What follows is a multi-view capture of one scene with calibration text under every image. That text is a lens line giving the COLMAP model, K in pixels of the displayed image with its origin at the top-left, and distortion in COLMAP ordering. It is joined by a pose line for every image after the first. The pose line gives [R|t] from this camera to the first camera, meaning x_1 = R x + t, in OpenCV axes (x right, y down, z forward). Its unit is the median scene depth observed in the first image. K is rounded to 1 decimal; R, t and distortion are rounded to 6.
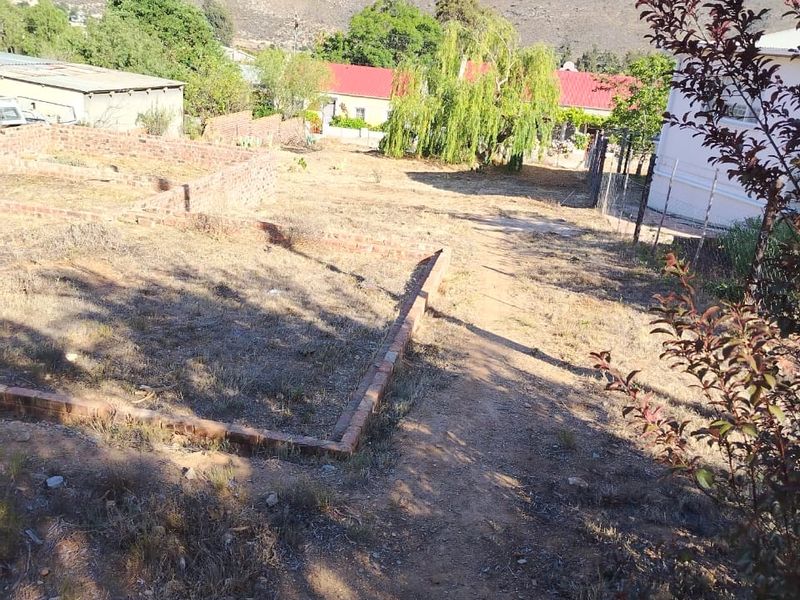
lens RADIAL K [[709.1, 0, 400.0], [0, 709.1, 300.0], [0, 0, 1]] dist [0.081208, -0.195205]
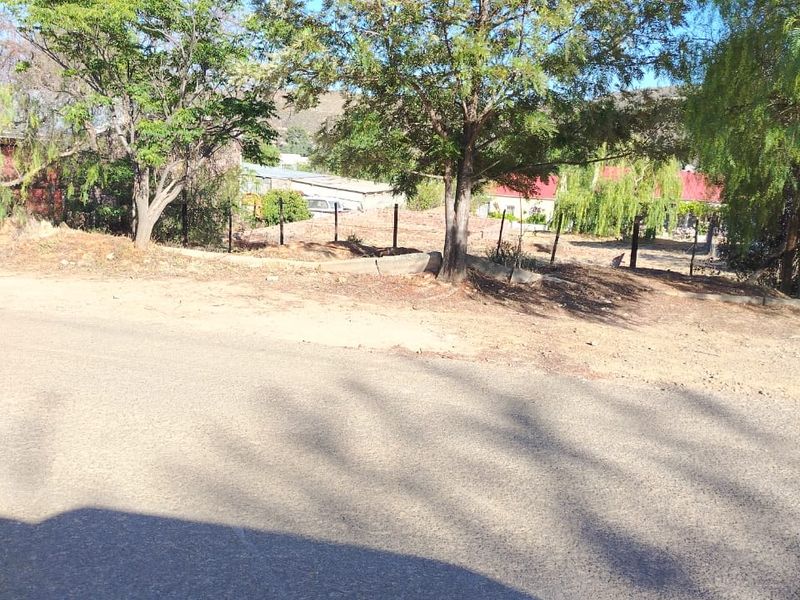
lens RADIAL K [[709.1, 0, 400.0], [0, 709.1, 300.0], [0, 0, 1]] dist [0.081208, -0.195205]
pose [[0.986922, 0.005392, -0.161110, -0.091723], [-0.028361, 0.989658, -0.140612, 0.137983], [0.158686, 0.143342, 0.976868, -0.408151]]
